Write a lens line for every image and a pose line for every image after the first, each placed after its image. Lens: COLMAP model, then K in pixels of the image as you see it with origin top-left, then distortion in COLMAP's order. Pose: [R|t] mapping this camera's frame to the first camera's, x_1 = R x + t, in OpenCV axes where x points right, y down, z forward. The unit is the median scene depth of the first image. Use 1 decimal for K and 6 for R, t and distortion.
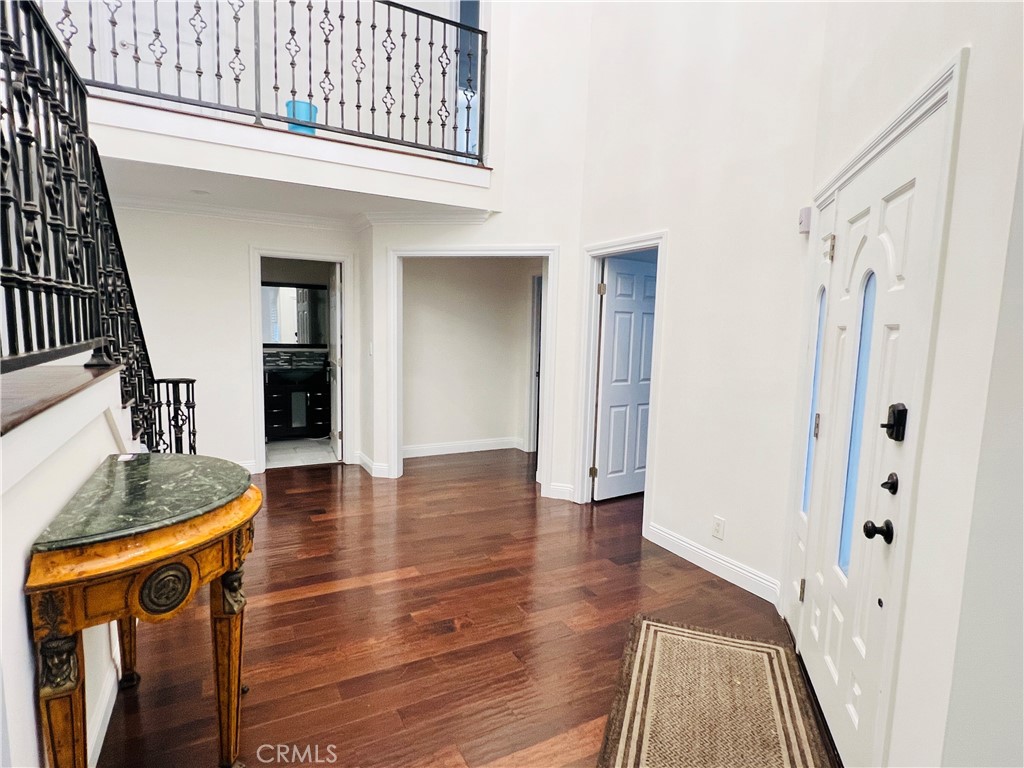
lens RADIAL K [[538.5, 0, 513.0], [0, 538.5, 384.4], [0, 0, 1]] dist [-0.002188, -0.000583]
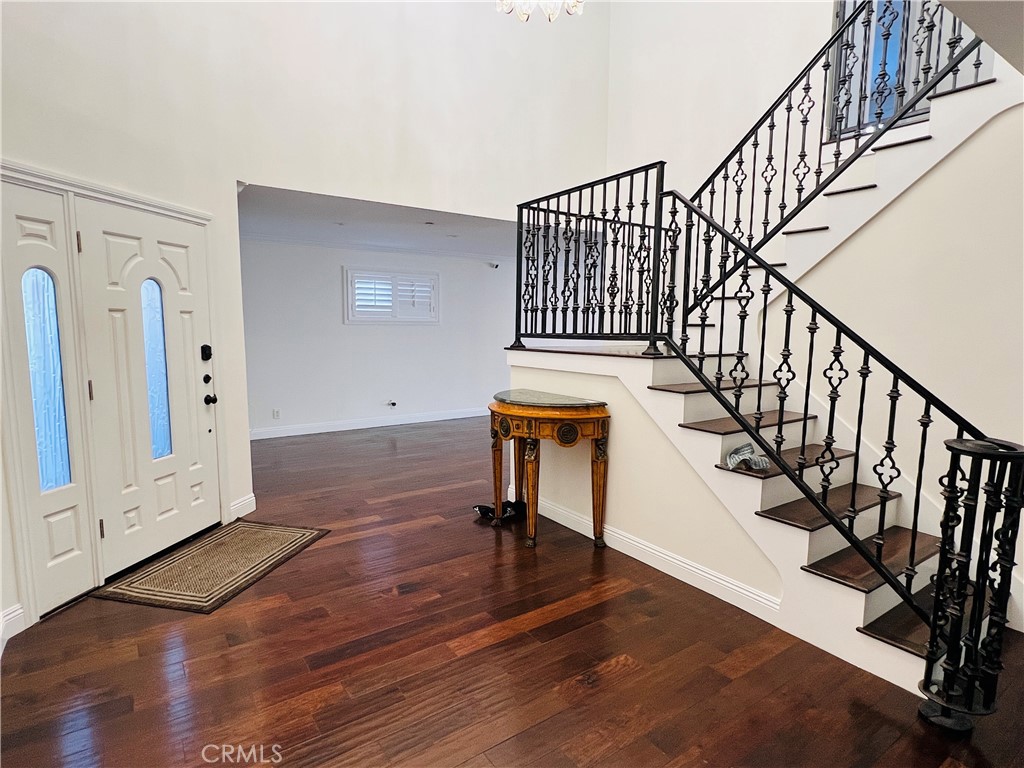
lens RADIAL K [[538.5, 0, 507.7], [0, 538.5, 386.8], [0, 0, 1]] dist [-0.002188, -0.000583]
pose [[-0.992942, -0.024246, -0.116100, -0.195170], [-0.049438, 0.974399, 0.219322, -0.212614], [0.107810, 0.223514, -0.968720, 2.011901]]
